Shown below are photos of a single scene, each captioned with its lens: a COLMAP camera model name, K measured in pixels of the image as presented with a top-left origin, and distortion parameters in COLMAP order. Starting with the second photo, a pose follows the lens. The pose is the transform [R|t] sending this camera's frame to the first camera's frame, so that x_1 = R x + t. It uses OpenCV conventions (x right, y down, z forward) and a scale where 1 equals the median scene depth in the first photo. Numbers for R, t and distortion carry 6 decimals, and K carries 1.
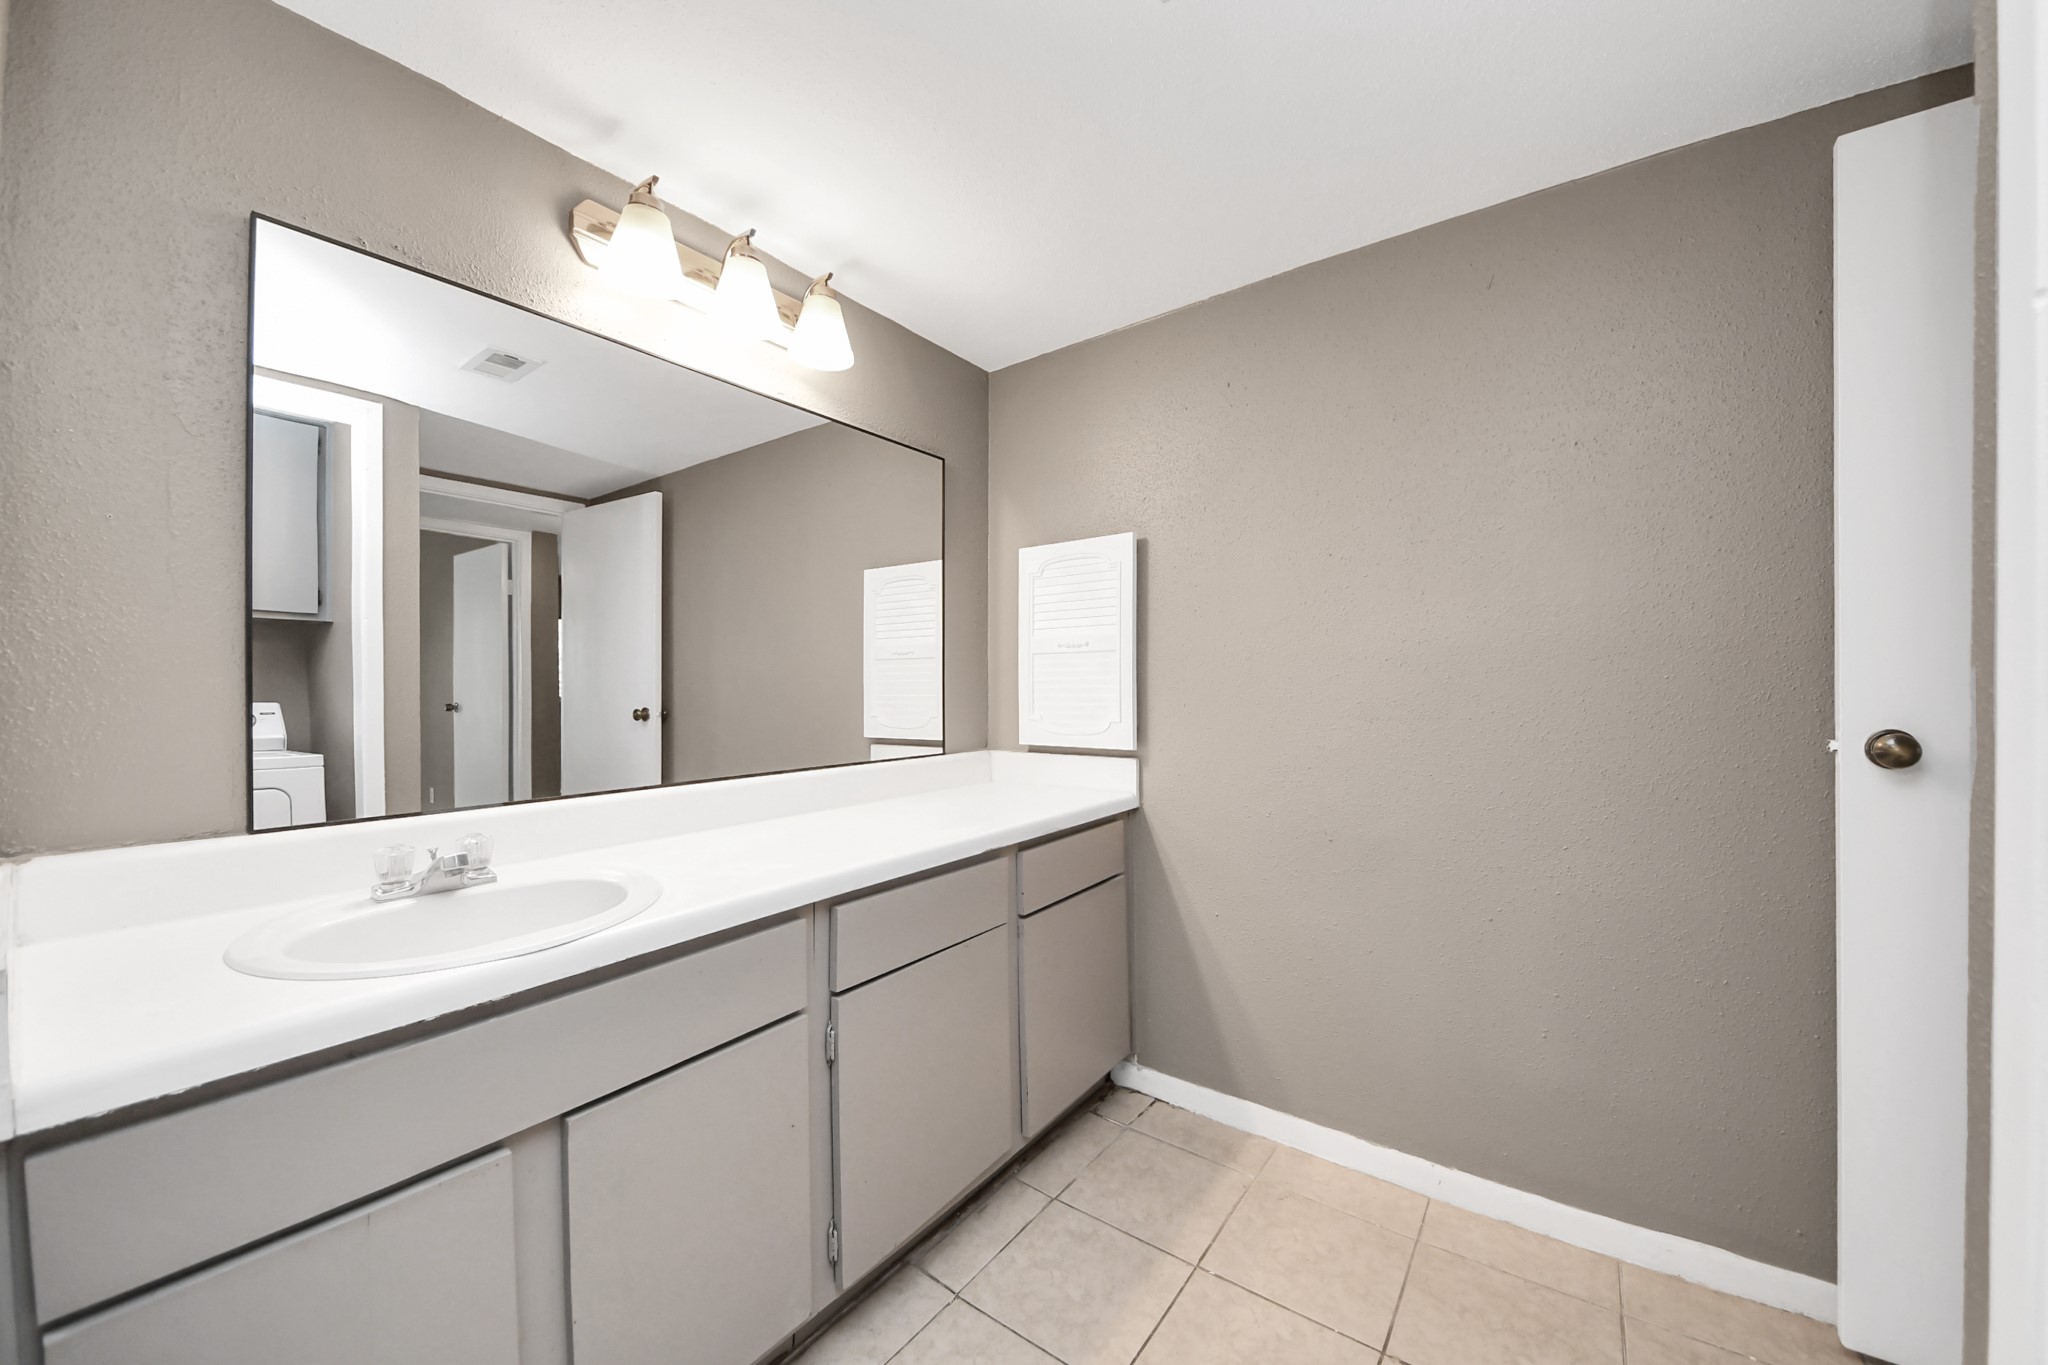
lens RADIAL K [[747.1, 0, 1017.1], [0, 747.1, 684.0], [0, 0, 1]] dist [0.026859, -0.016866]
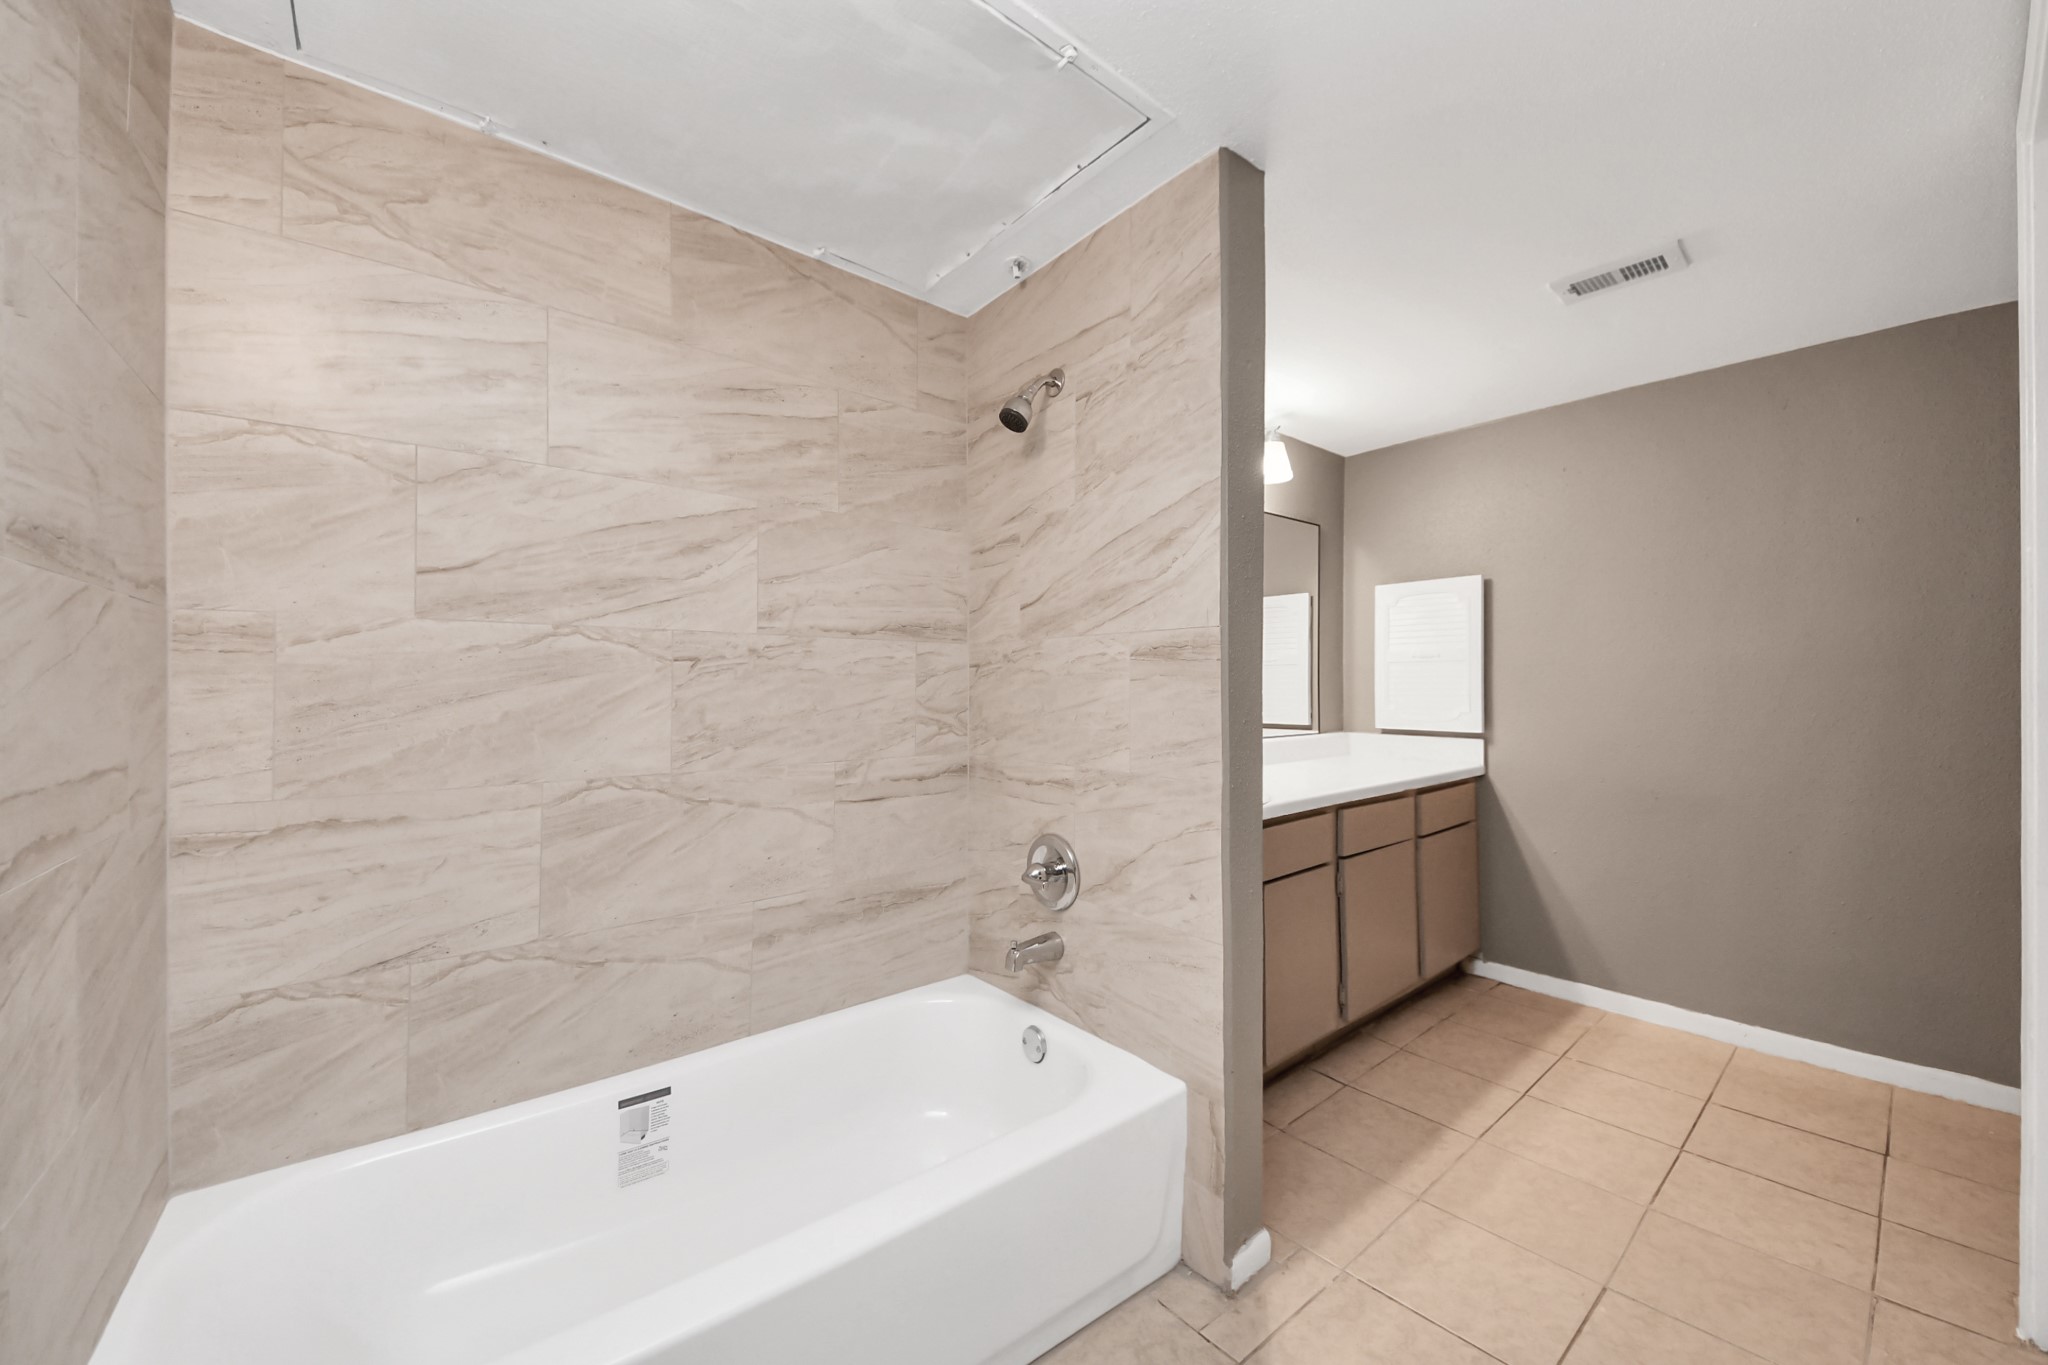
lens RADIAL K [[747.1, 0, 1017.1], [0, 747.1, 684.0], [0, 0, 1]] dist [0.026859, -0.016866]
pose [[0.969719, 0.003921, -0.244190, -0.341445], [-0.002338, 0.999974, 0.006774, -0.009127], [0.244211, -0.005998, 0.969704, -0.566672]]
